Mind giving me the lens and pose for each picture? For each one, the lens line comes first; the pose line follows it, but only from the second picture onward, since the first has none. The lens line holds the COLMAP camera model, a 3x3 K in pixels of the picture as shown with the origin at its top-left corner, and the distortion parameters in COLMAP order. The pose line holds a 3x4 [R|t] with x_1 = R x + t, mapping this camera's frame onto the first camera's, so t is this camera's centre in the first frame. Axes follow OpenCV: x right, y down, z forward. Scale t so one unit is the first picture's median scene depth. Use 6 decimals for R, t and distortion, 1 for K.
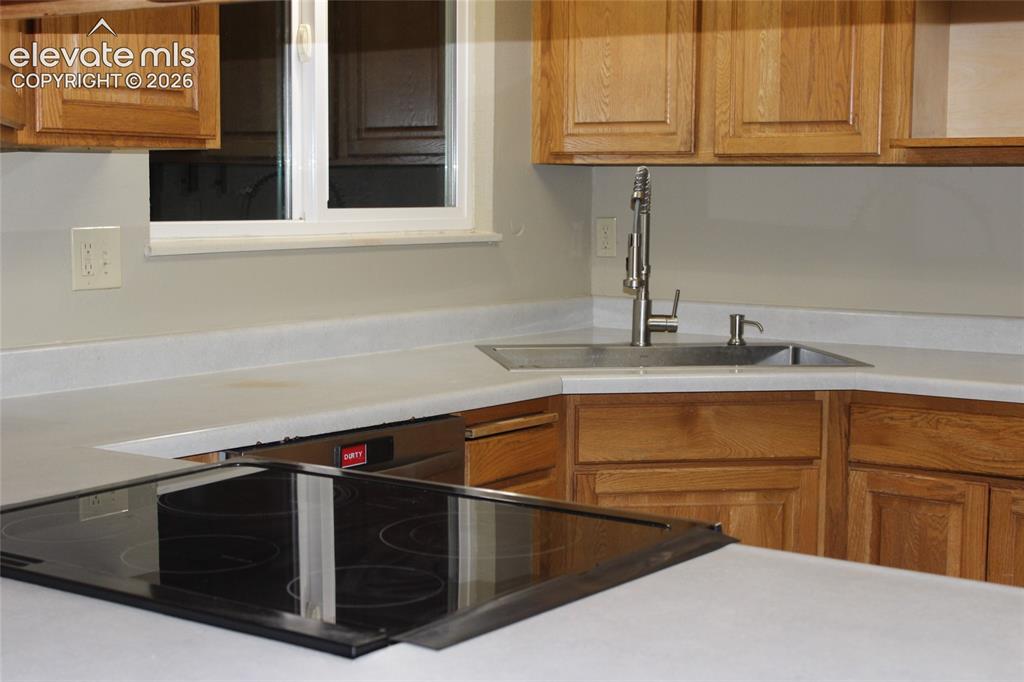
lens RADIAL K [[1604.6, 0, 512.6], [0, 1604.6, 340.9], [0, 0, 1]] dist [0.018863, 0.000000]
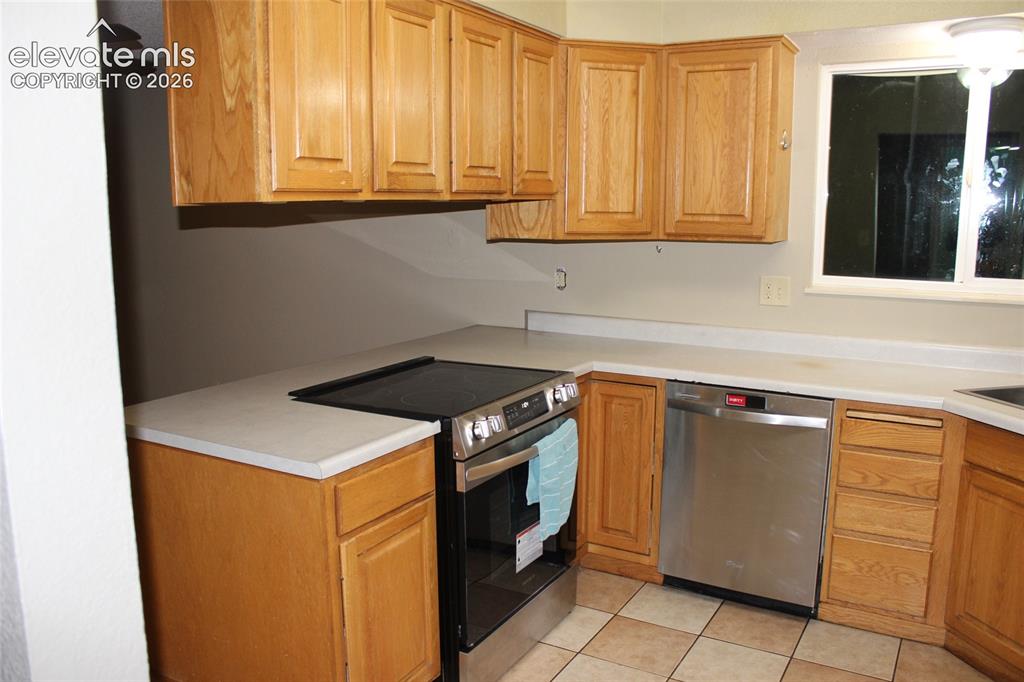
lens RADIAL K [[840.9, 0, 510.5], [0, 840.9, 339.4], [0, 0, 1]] dist [-0.161100, 0.109574]
pose [[0.106100, 0.153631, -0.982416, 0.626908], [-0.099011, 0.984715, 0.143297, -0.088185], [0.989414, 0.082066, 0.119690, 0.426845]]
